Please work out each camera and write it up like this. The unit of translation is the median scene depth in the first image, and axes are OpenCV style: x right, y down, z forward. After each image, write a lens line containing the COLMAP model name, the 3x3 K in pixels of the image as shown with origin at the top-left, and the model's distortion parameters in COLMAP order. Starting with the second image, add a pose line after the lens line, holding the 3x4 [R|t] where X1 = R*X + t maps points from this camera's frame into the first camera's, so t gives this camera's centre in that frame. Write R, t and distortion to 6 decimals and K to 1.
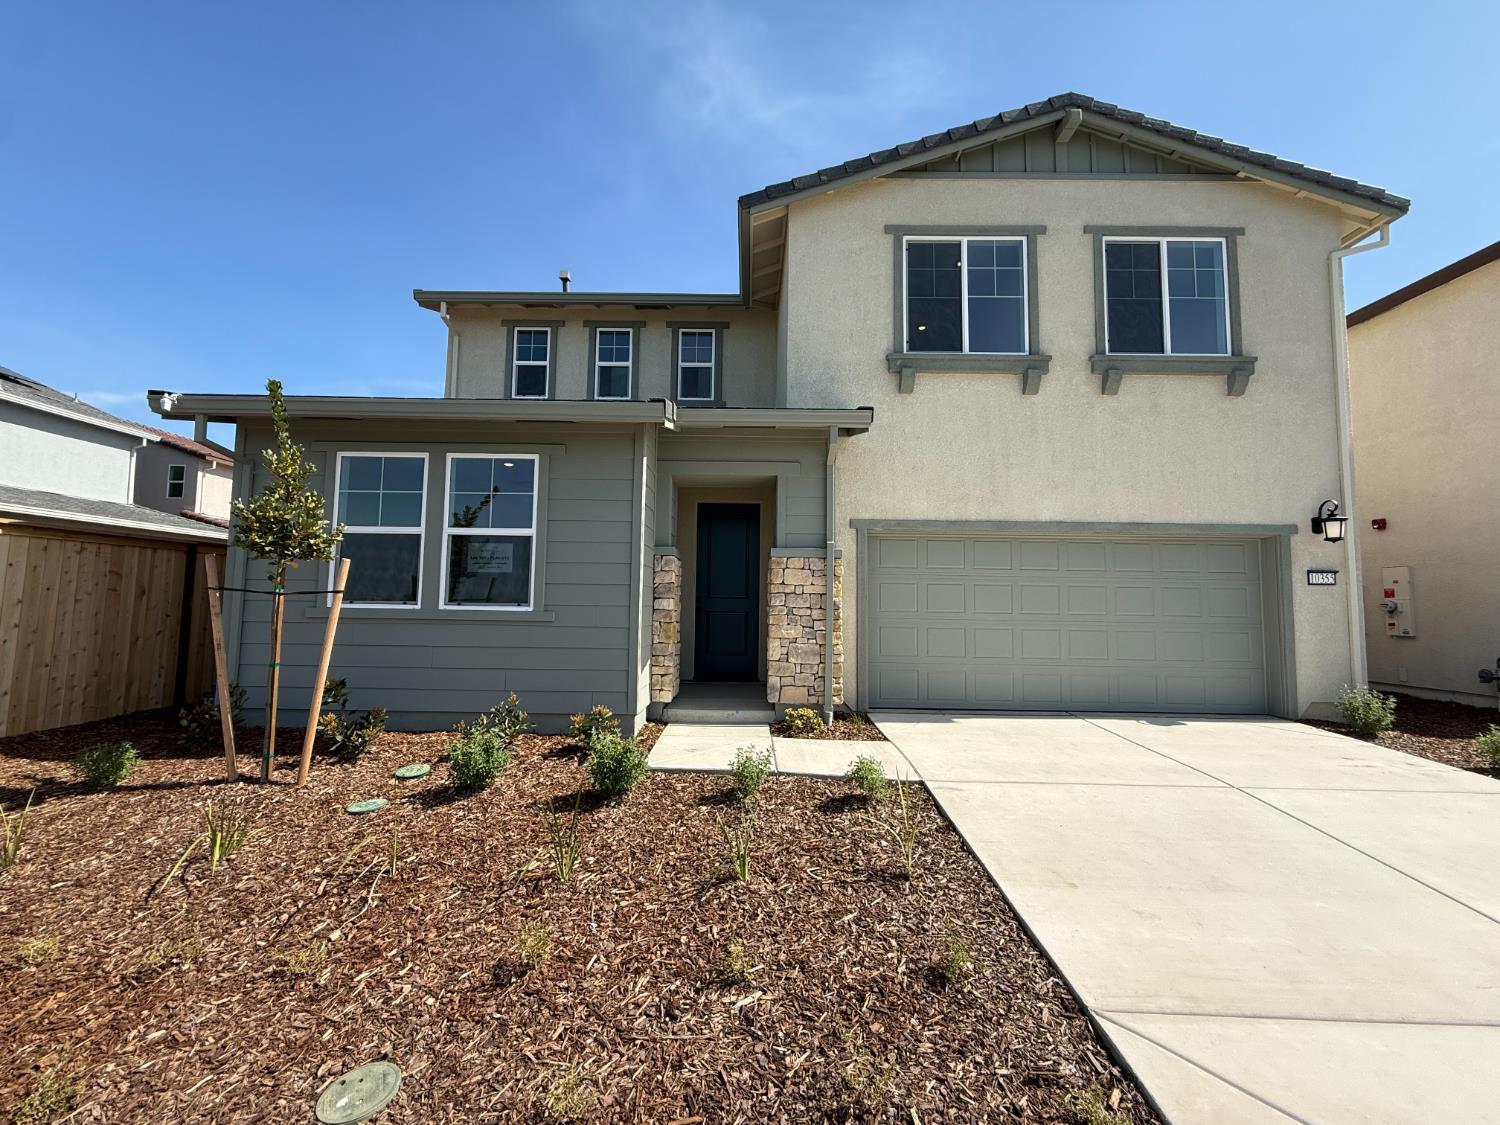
lens RADIAL K [[602.9, 0, 759.0], [0, 602.9, 557.7], [0, 0, 1]] dist [0.002479, 0.003823]
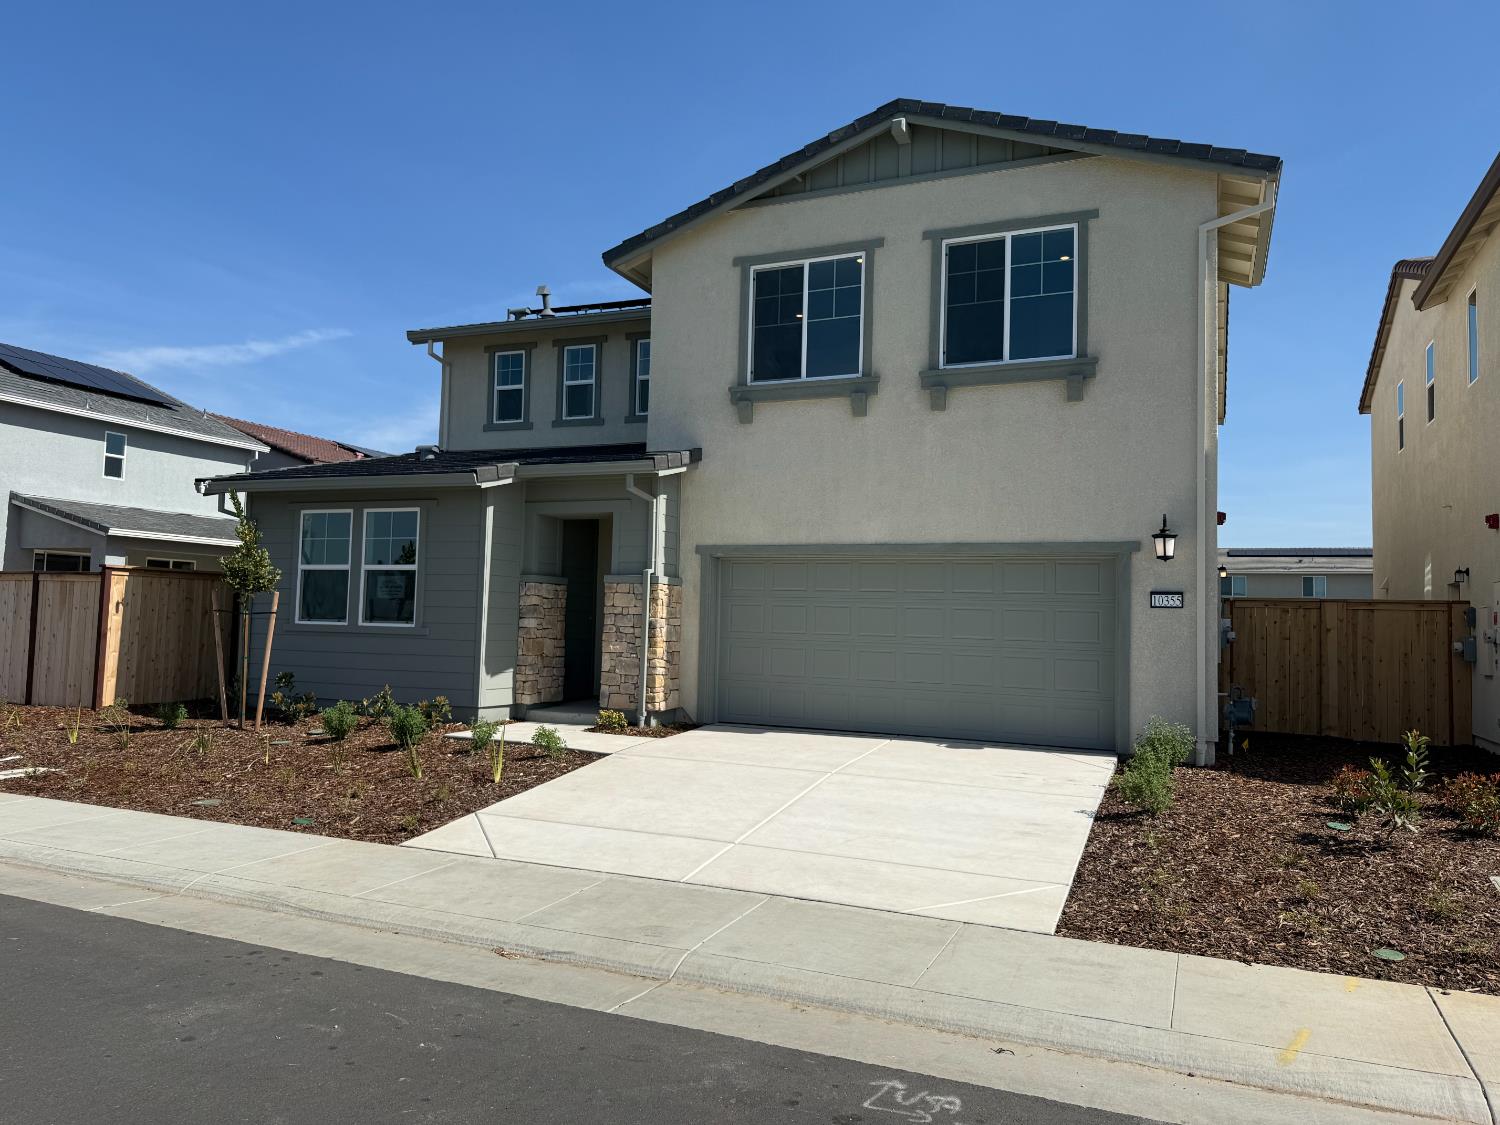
lens RADIAL K [[1052.4, 0, 756.7], [0, 1052.4, 567.7], [0, 0, 1]] dist [0.089996, -0.020930]
pose [[0.921295, -0.012871, -0.388650, 0.968327], [0.018627, 0.999765, 0.011045, -0.042566], [0.388417, -0.017416, 0.921319, -0.680526]]
